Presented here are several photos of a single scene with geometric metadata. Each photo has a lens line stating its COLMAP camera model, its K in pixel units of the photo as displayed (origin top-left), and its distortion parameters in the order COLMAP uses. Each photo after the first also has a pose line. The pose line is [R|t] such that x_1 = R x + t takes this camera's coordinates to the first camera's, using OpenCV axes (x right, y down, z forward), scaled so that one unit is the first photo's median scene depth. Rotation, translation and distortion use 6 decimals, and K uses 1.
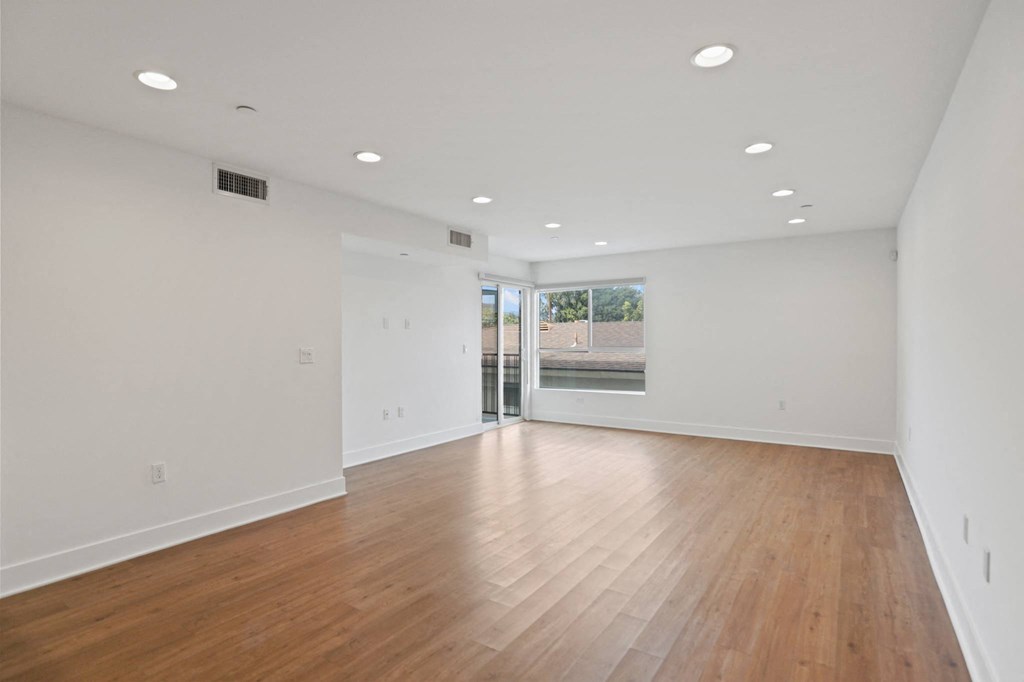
lens RADIAL K [[513.6, 0, 509.8], [0, 513.6, 343.2], [0, 0, 1]] dist [-0.012793, -0.000834]
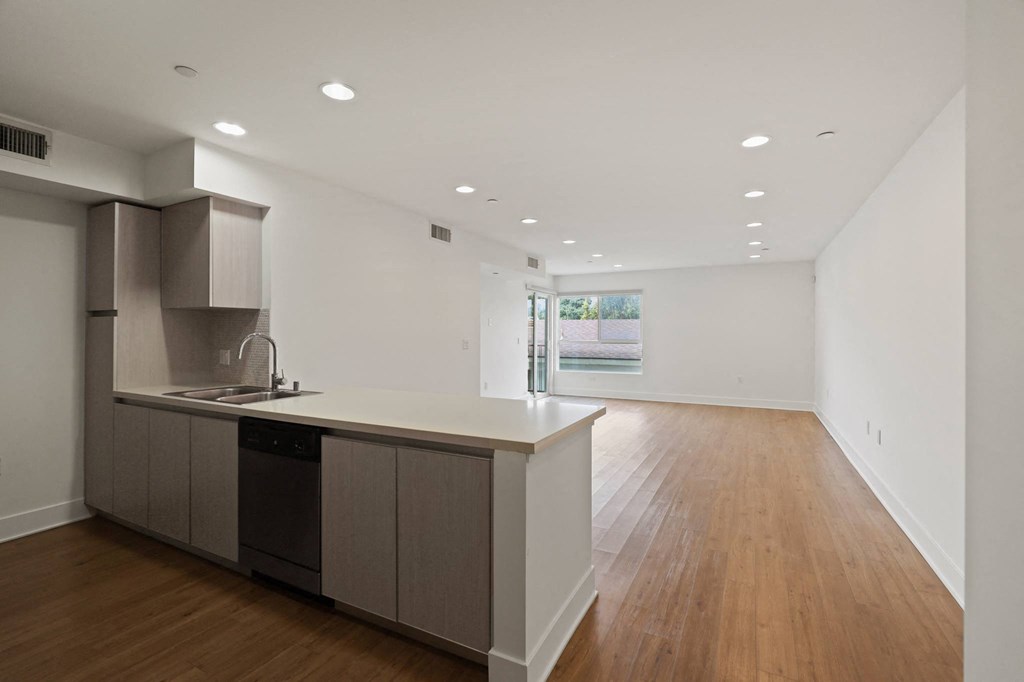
lens RADIAL K [[473.4, 0, 513.1], [0, 473.4, 334.9], [0, 0, 1]] dist [-0.002982, -0.000130]
pose [[0.992730, 0.006078, 0.120207, -0.235297], [-0.005502, 0.999972, -0.005123, 0.002713], [-0.120235, 0.004424, 0.992736, -0.224764]]
